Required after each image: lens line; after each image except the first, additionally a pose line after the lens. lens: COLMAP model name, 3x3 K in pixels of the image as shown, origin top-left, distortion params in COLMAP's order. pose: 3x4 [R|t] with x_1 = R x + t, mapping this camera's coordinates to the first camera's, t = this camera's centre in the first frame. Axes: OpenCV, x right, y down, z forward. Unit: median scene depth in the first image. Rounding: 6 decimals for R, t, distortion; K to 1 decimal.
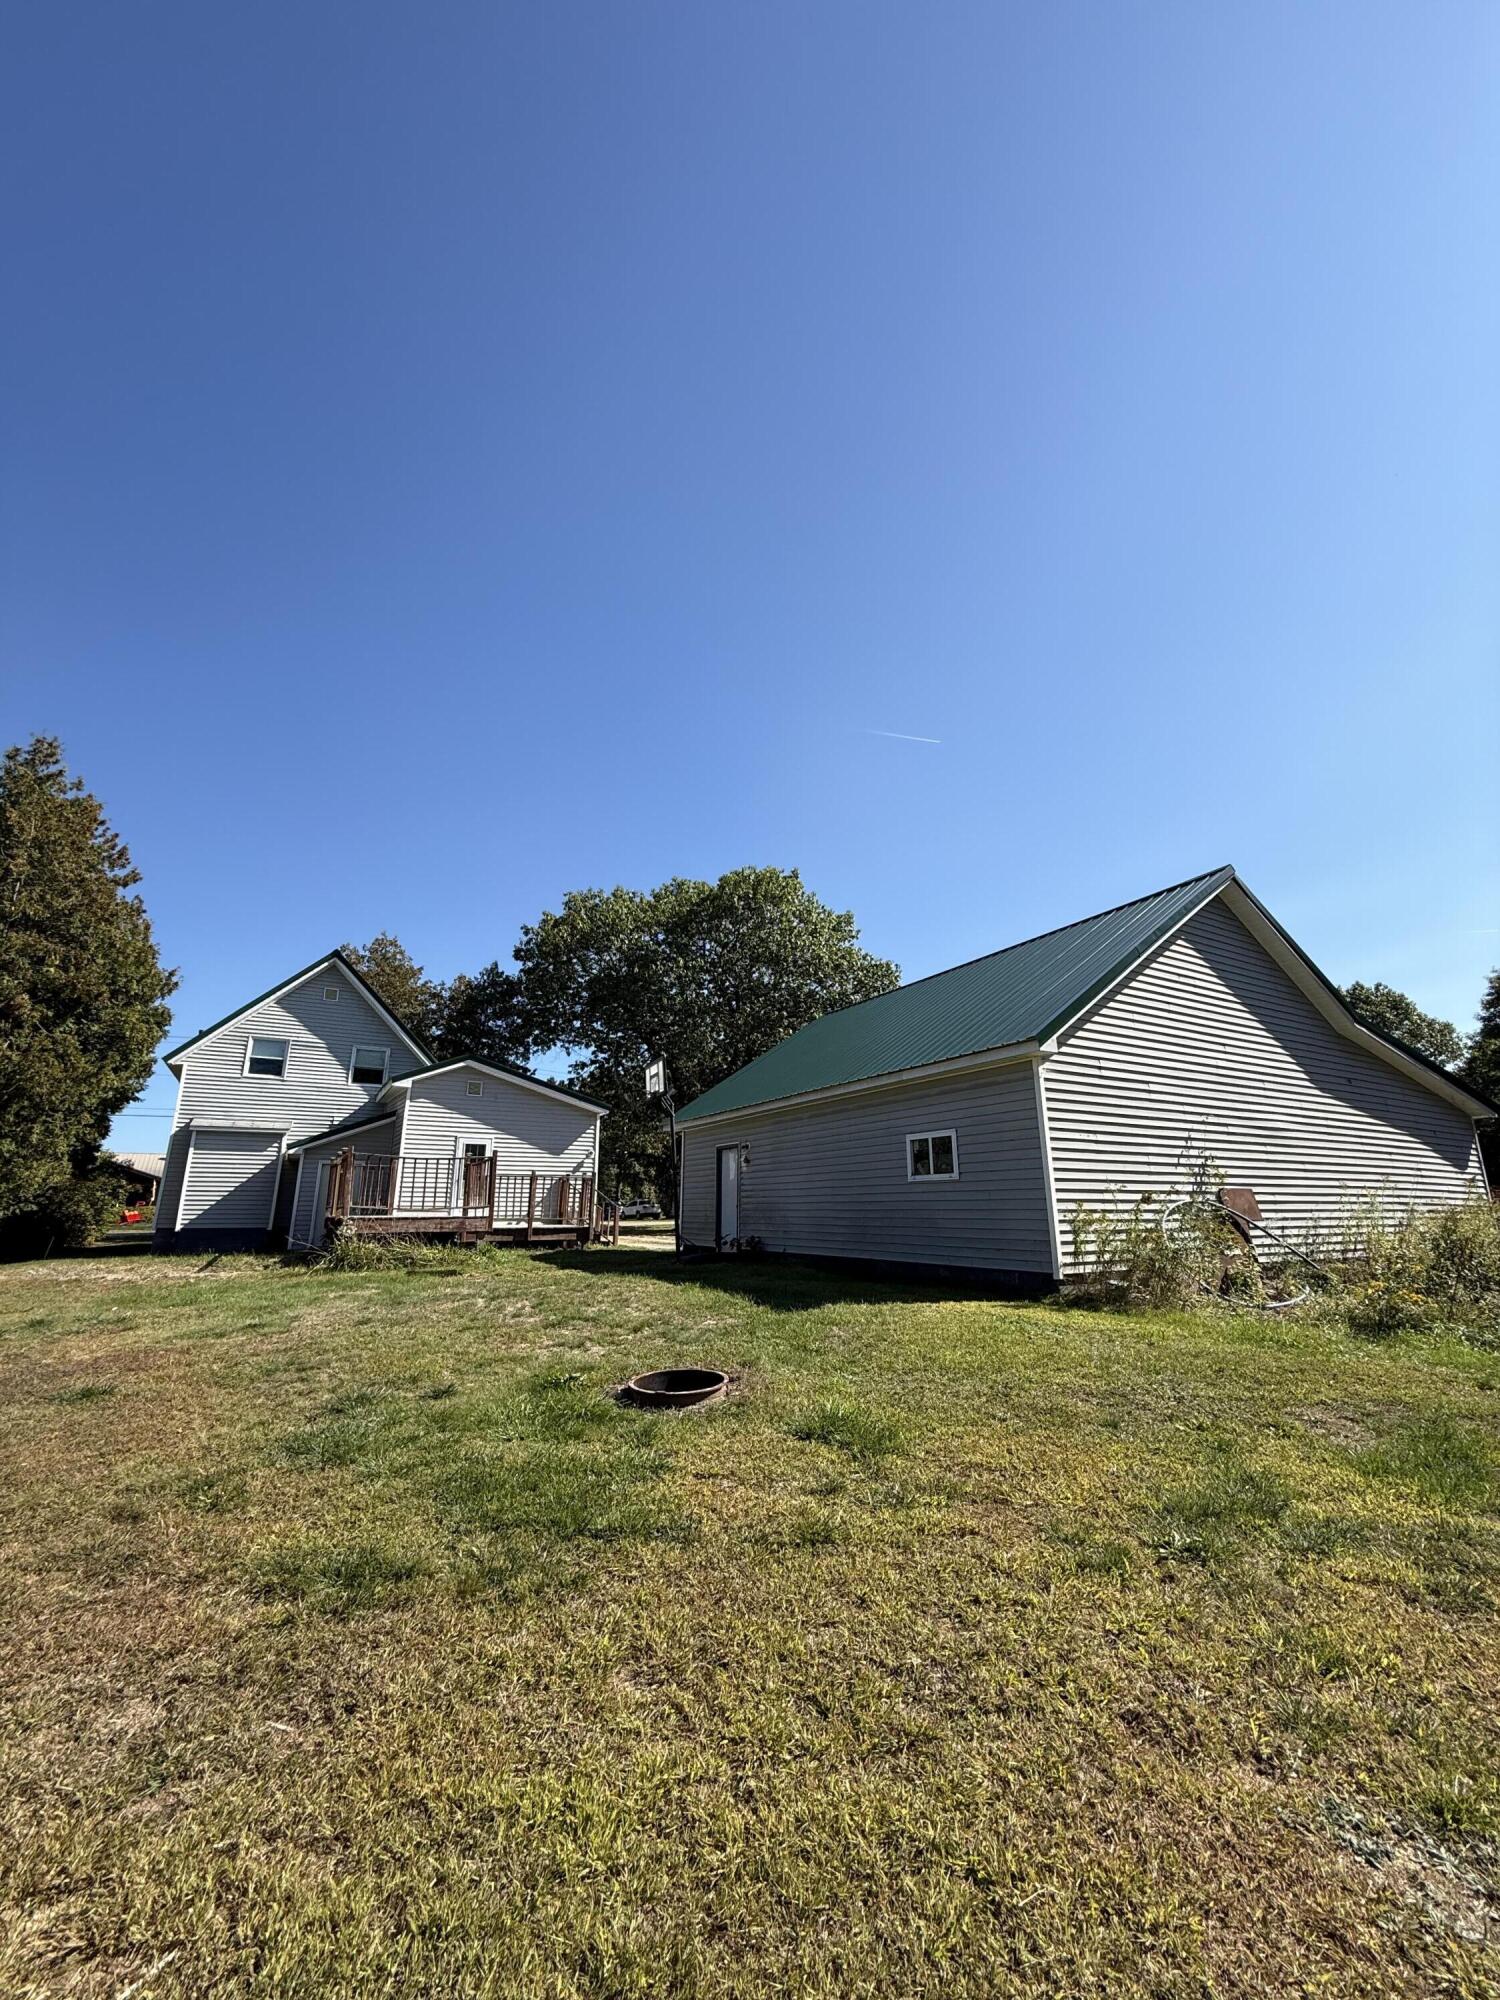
lens RADIAL K [[798.9, 0, 756.0], [0, 798.9, 998.5], [0, 0, 1]] dist [-0.000513, 0.000833]
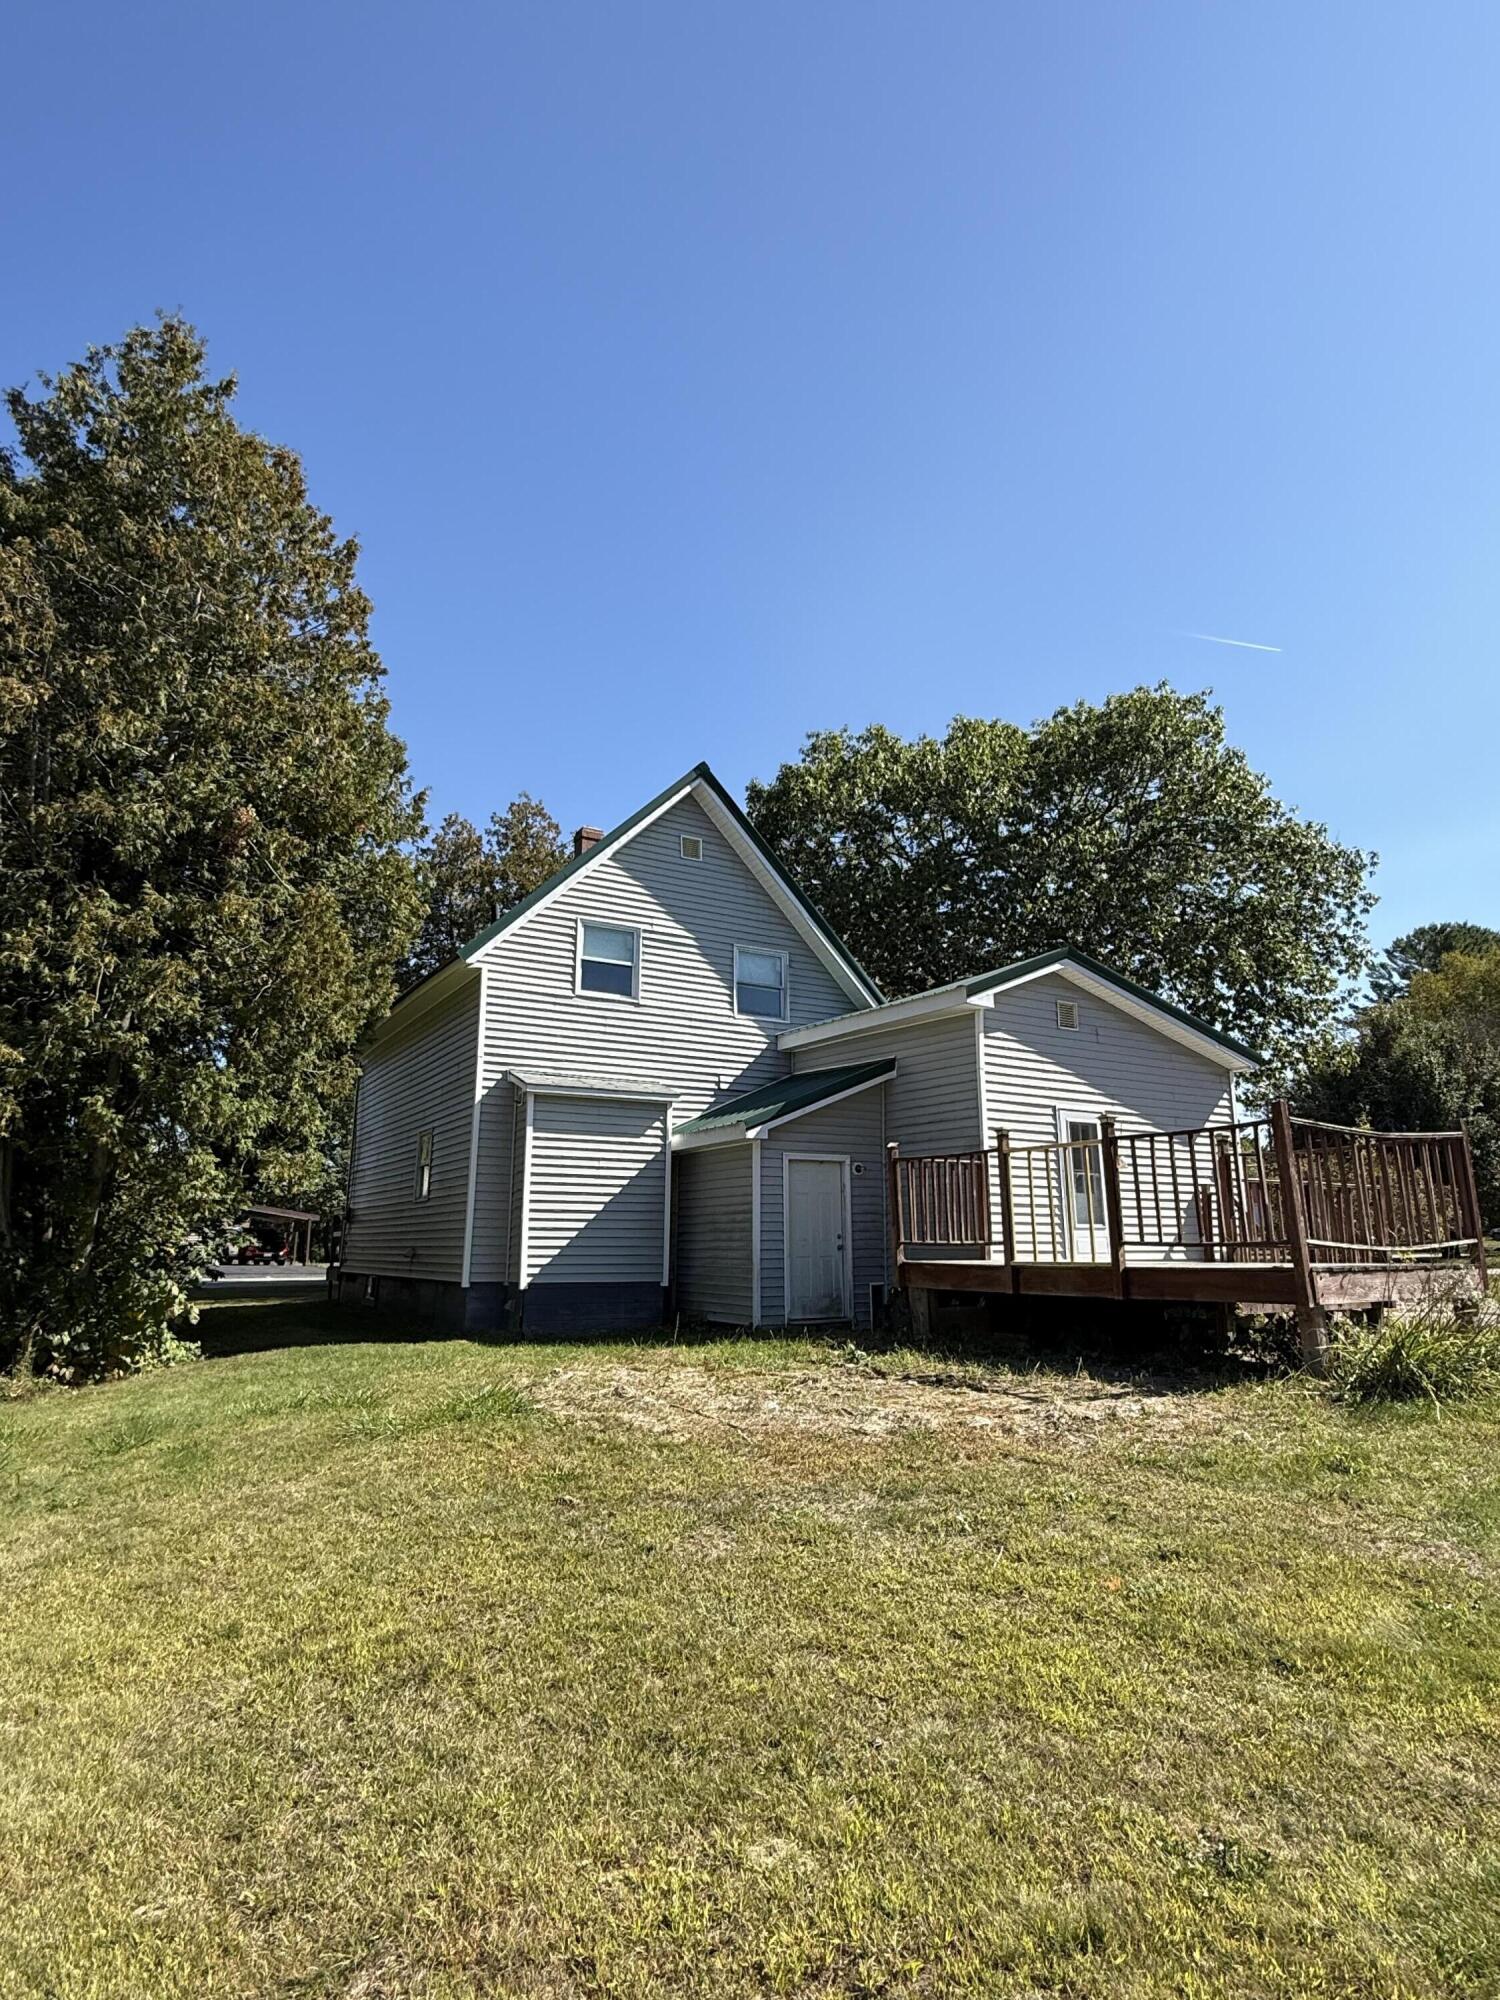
lens RADIAL K [[1113.9, 0, 748.5], [0, 1113.9, 1007.0], [0, 0, 1]] dist [-0.004502, 0.004119]
pose [[0.999959, 0.006388, 0.006409, -0.528783], [-0.006649, 0.999115, 0.041524, 0.073975], [-0.006138, -0.041565, 0.999117, 0.271228]]
